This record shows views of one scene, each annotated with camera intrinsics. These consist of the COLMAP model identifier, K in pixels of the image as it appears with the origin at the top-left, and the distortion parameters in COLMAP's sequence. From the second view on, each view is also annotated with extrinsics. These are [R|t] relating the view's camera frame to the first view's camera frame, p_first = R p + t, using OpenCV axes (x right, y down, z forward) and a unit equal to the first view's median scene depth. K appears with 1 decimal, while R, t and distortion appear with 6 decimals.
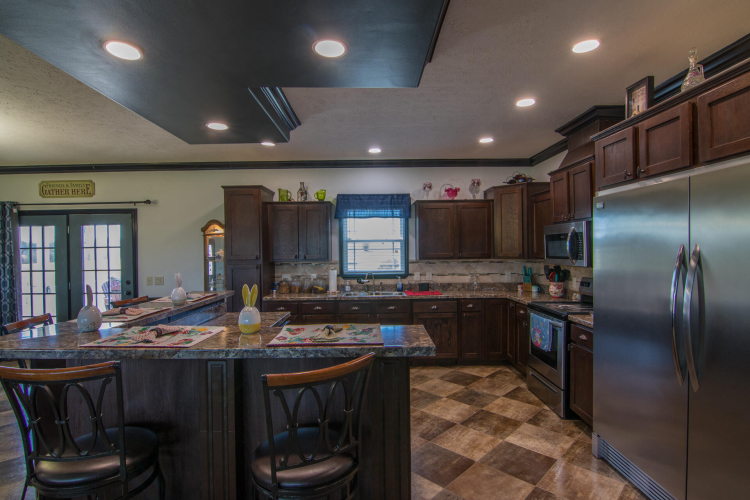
lens RADIAL K [[382.7, 0, 373.3], [0, 382.7, 252.7], [0, 0, 1]] dist [-0.005778, -0.001272]
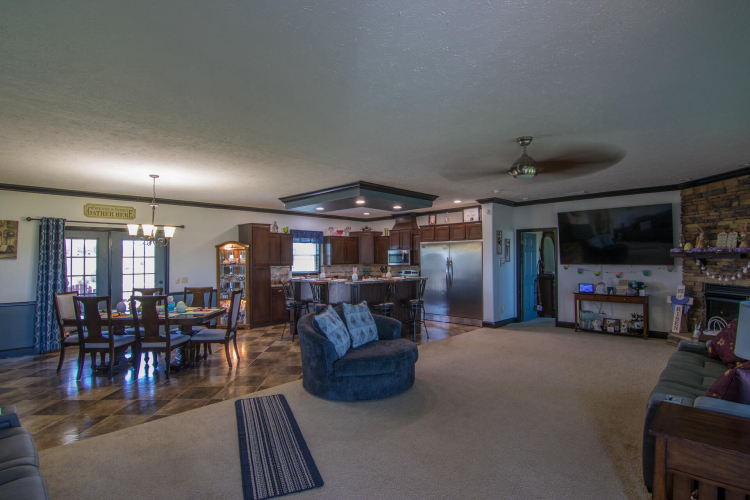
lens RADIAL K [[382.7, 0, 373.3], [0, 382.7, 252.7], [0, 0, 1]] dist [-0.005778, -0.001272]
pose [[0.695304, 0.018680, 0.718473, -1.124959], [0.000292, 0.999655, -0.026273, 0.006855], [-0.718715, 0.018478, 0.695059, -0.554947]]
